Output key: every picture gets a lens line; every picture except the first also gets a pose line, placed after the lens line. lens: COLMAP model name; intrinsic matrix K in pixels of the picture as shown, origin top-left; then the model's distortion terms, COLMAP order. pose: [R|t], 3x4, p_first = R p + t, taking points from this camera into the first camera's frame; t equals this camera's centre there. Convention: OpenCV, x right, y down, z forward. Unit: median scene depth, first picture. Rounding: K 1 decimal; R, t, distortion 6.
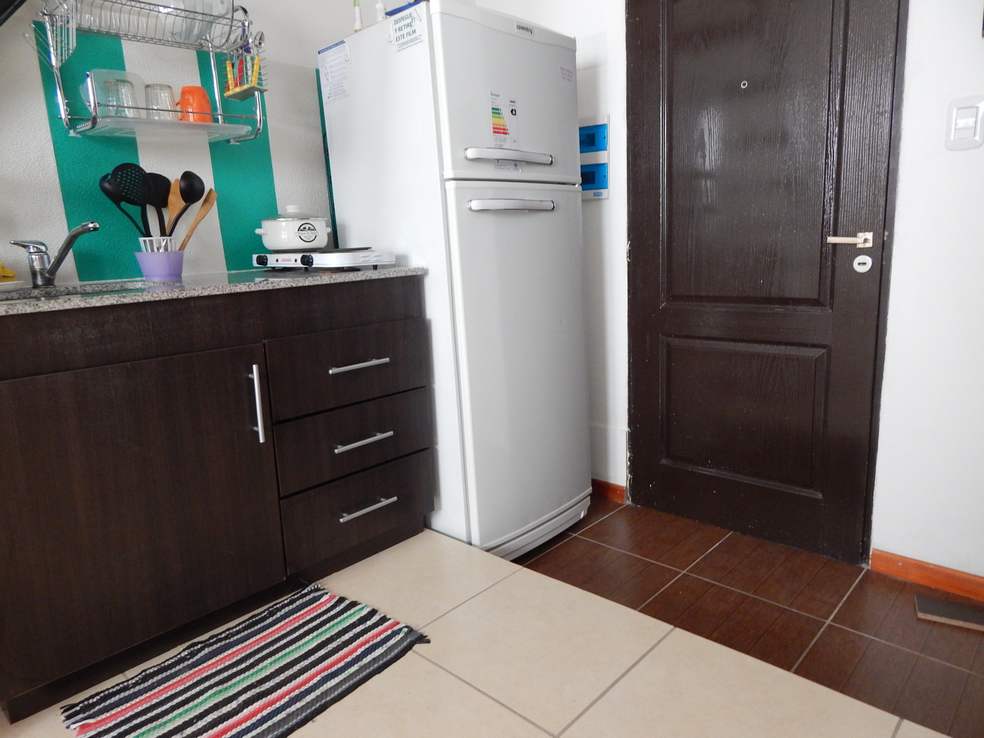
lens RADIAL K [[650.4, 0, 495.3], [0, 650.4, 366.8], [0, 0, 1]] dist [0.004921, -0.008215]
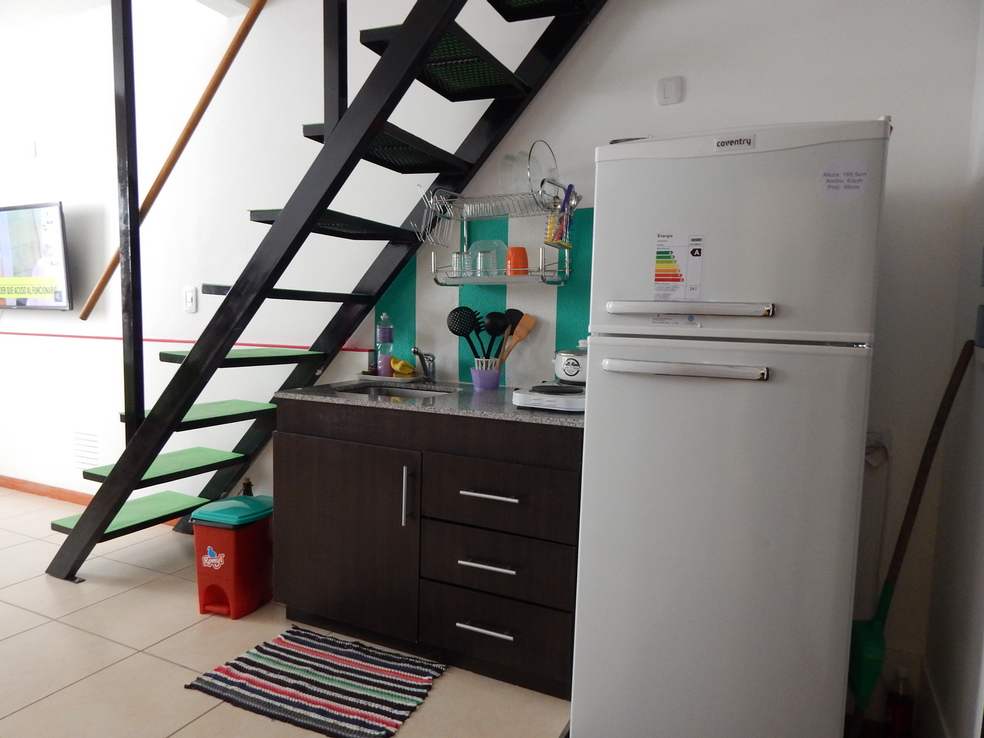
lens RADIAL K [[650.4, 0, 494.3], [0, 650.4, 364.8], [0, 0, 1]] dist [0.004921, -0.008215]
pose [[0.294364, 0.127481, -0.947153, 0.755166], [-0.222538, 0.972964, 0.061793, -0.271605], [0.929423, 0.192588, 0.314774, 0.593031]]
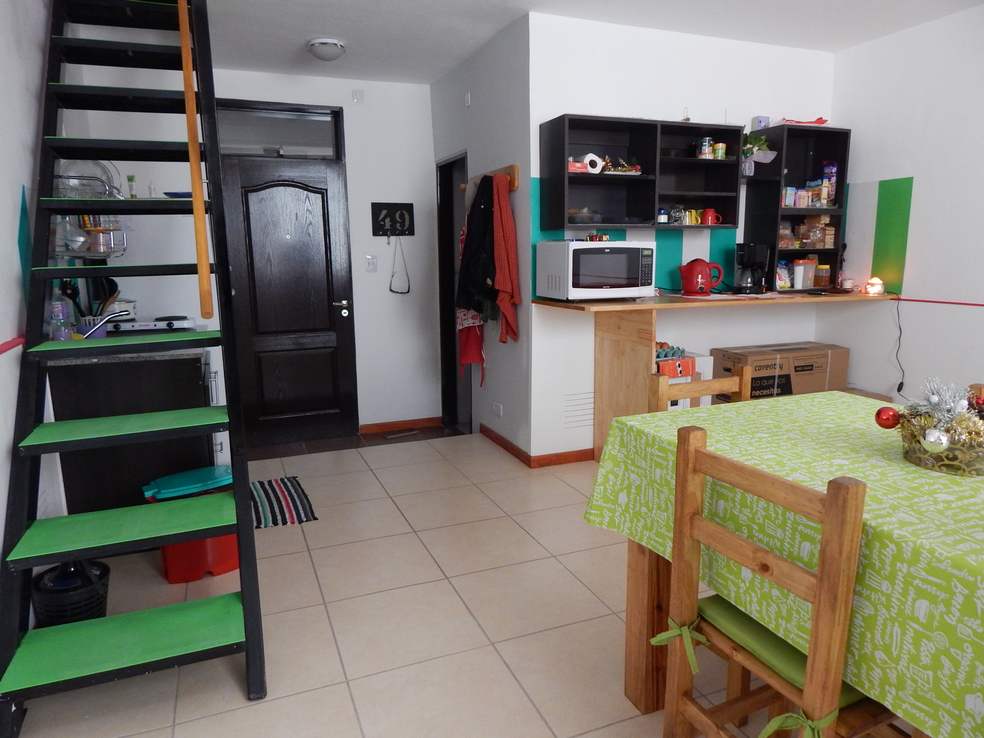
lens RADIAL K [[650.4, 0, 490.2], [0, 650.4, 367.8], [0, 0, 1]] dist [0.004921, -0.008215]
pose [[0.408579, -0.123041, 0.904391, -1.651310], [0.180880, 0.982135, 0.051901, 0.027130], [-0.894620, 0.142381, 0.423536, -0.606880]]
